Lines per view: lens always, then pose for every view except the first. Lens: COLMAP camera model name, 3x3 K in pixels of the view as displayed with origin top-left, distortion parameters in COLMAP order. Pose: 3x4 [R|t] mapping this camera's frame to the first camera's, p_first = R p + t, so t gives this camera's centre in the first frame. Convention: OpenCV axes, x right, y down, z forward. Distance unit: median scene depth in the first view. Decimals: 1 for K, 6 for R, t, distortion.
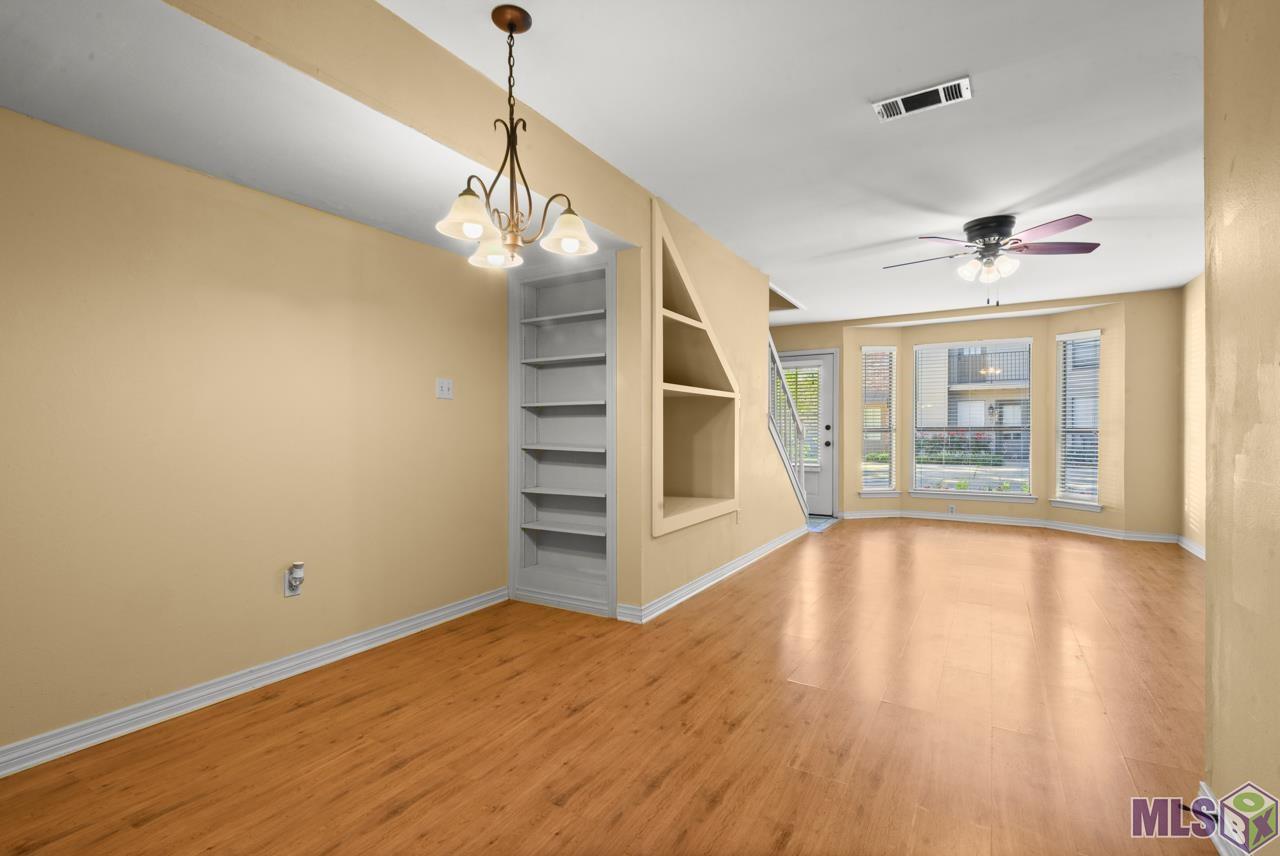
lens RADIAL K [[597.4, 0, 638.5], [0, 597.4, 429.9], [0, 0, 1]] dist [0.033348, -0.017394]
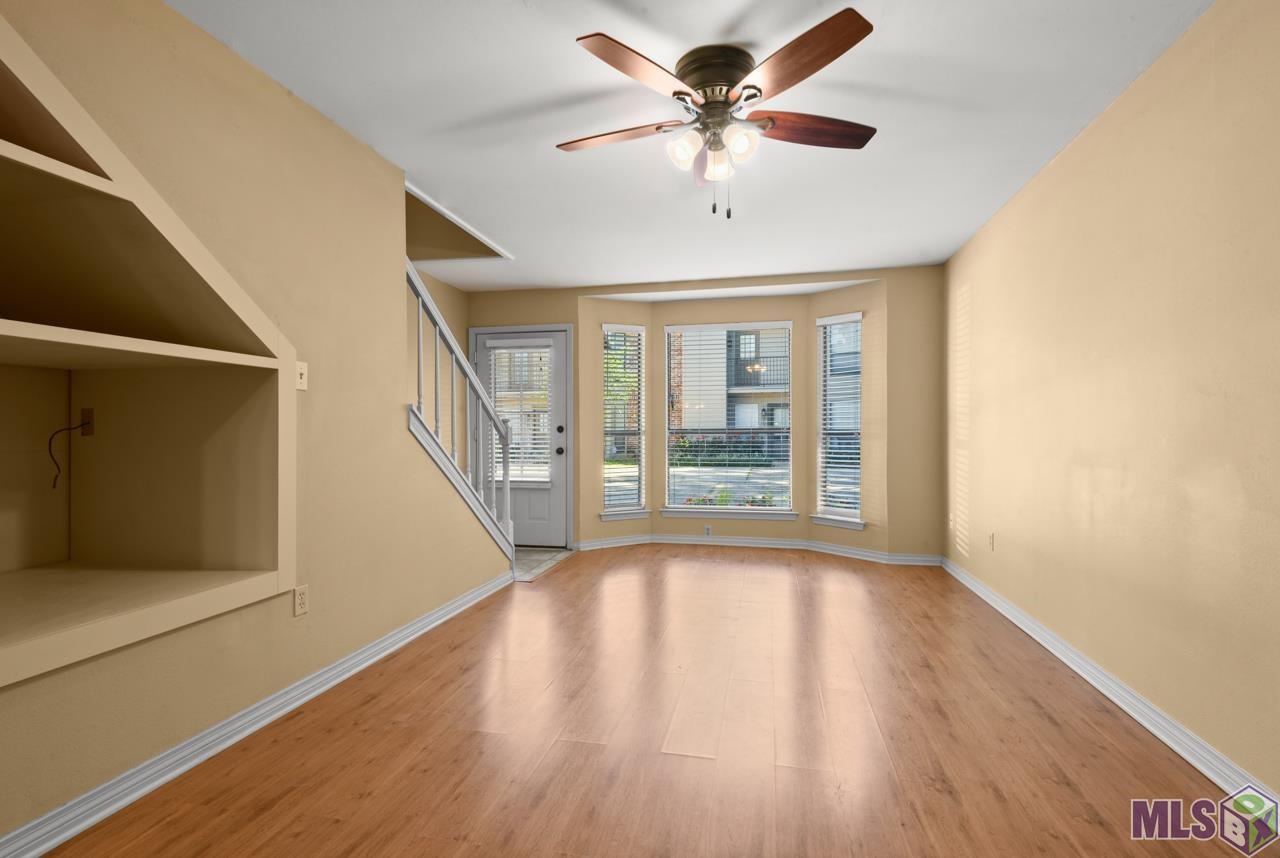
lens RADIAL K [[585.0, 0, 649.6], [0, 585.0, 426.2], [0, 0, 1]] dist [0.067878, -0.000044]
pose [[0.947498, 0.000621, 0.319760, 0.190648], [0.002911, 0.999940, -0.010568, 0.000281], [-0.319748, 0.010944, 0.947440, 0.272847]]
